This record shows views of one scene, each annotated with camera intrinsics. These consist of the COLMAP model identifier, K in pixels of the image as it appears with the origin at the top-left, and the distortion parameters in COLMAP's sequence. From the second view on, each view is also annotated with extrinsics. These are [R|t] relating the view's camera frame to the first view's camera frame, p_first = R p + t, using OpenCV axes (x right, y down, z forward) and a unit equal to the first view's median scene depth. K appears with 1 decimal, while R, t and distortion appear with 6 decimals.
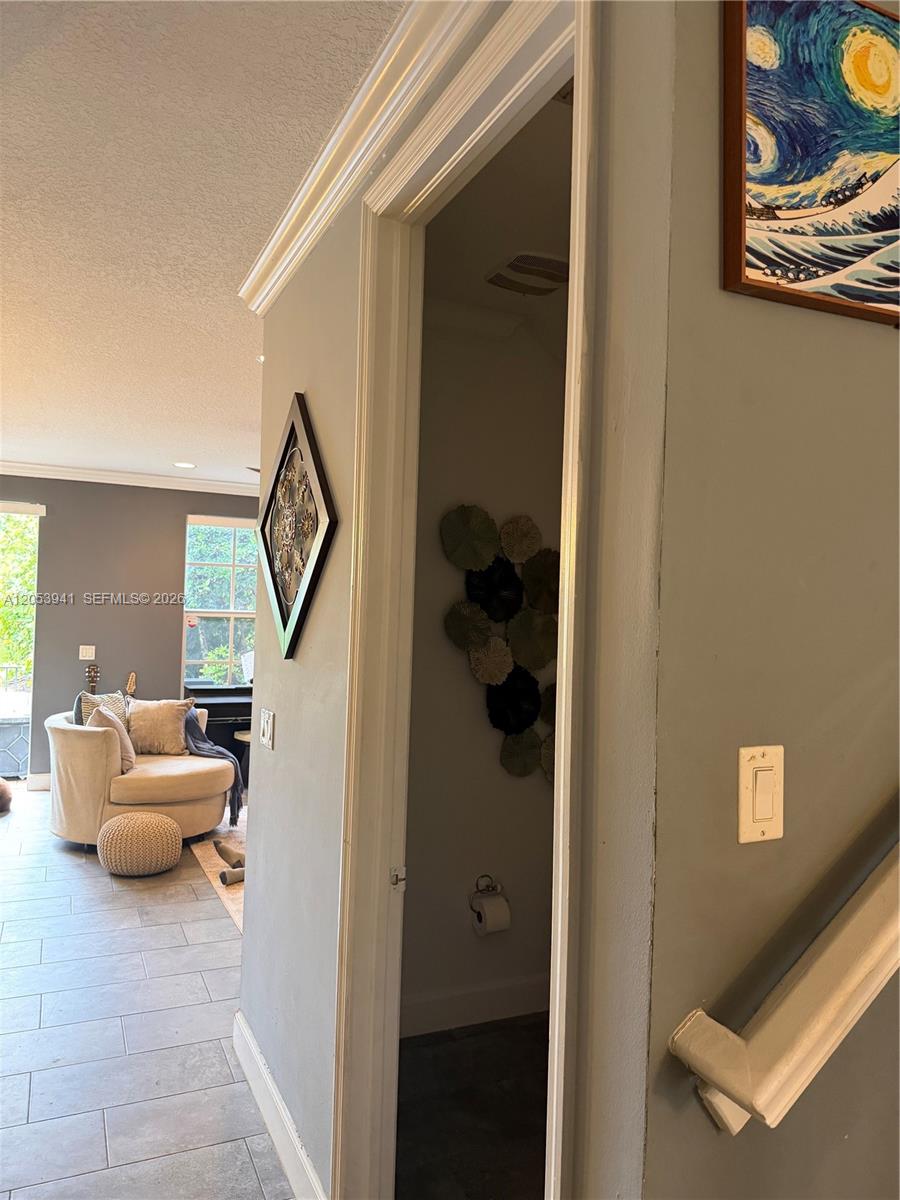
lens RADIAL K [[841.5, 0, 450.0], [0, 841.5, 600.0], [0, 0, 1]] dist [-0.001842, 0.000515]
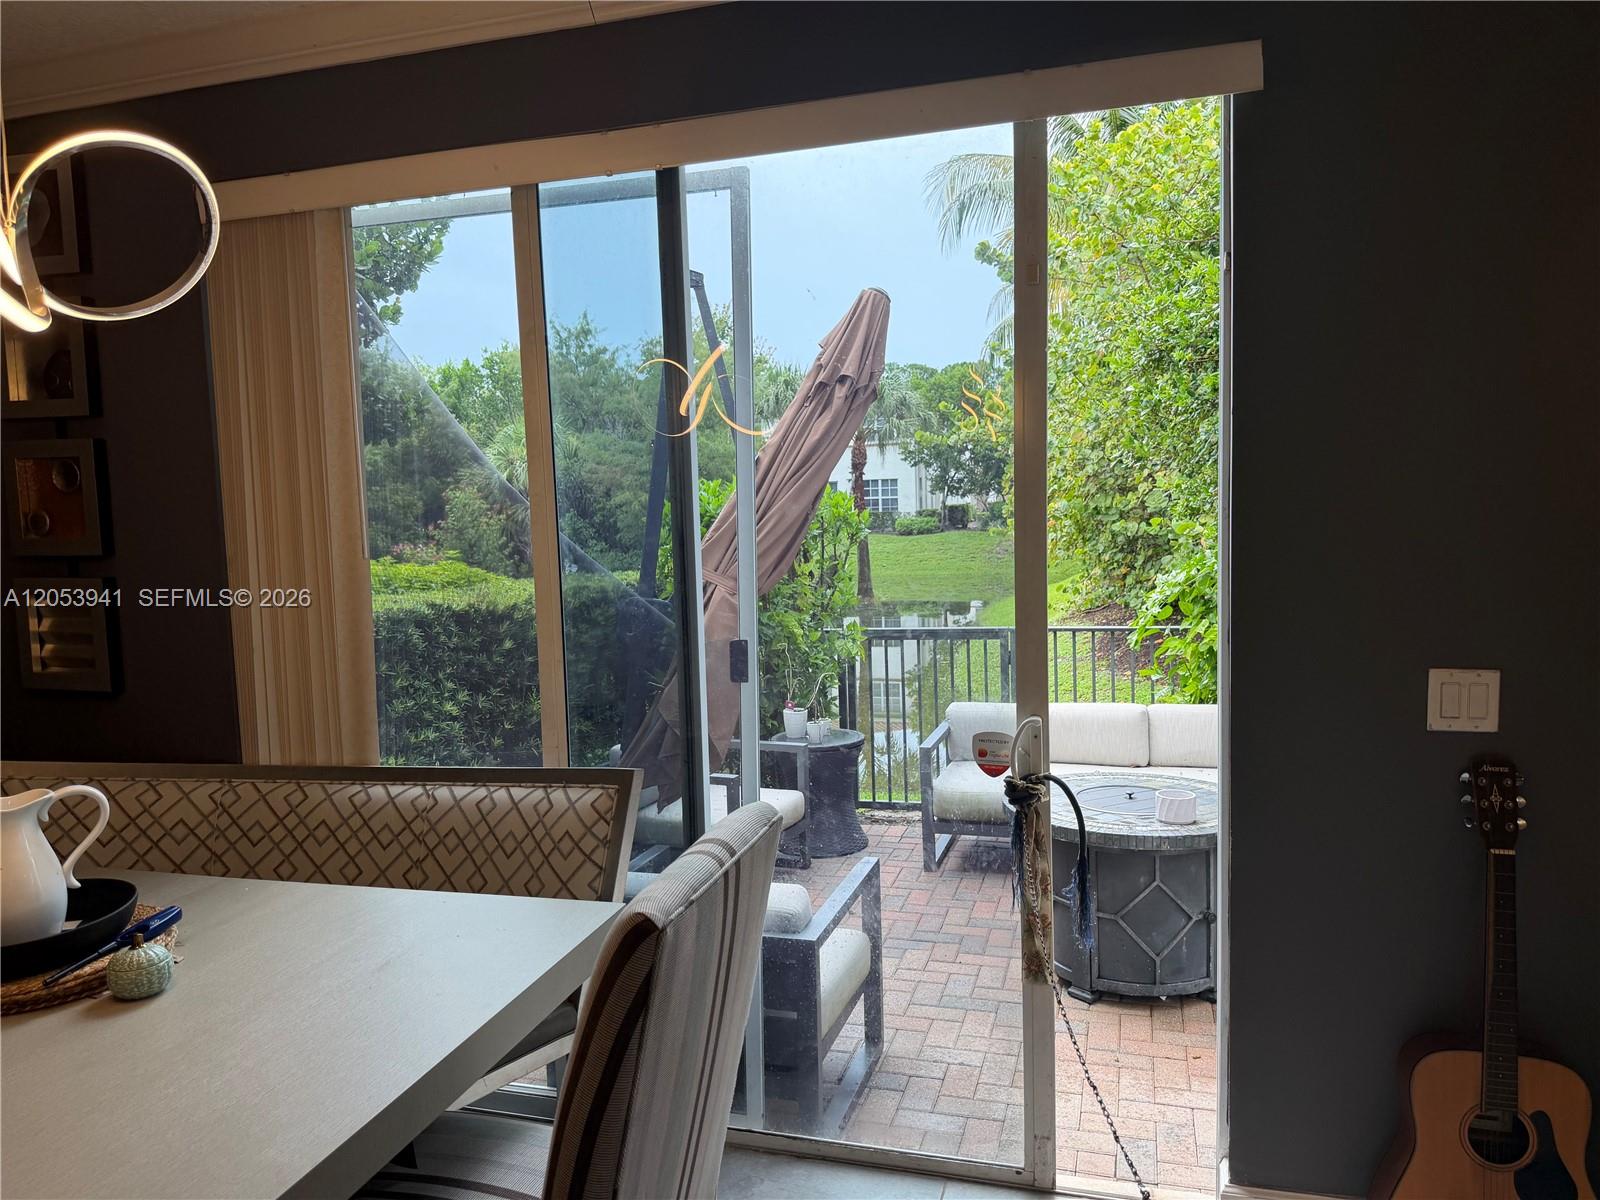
lens RADIAL K [[1122.0, 0, 800.0], [0, 1122.0, 600.0], [0, 0, 1]] dist [-0.001842, 0.000515]
pose [[0.747881, 0.009763, -0.663761, -0.366224], [0.061787, 0.994528, 0.084245, 0.001185], [0.660951, -0.104017, 0.743185, 0.669659]]
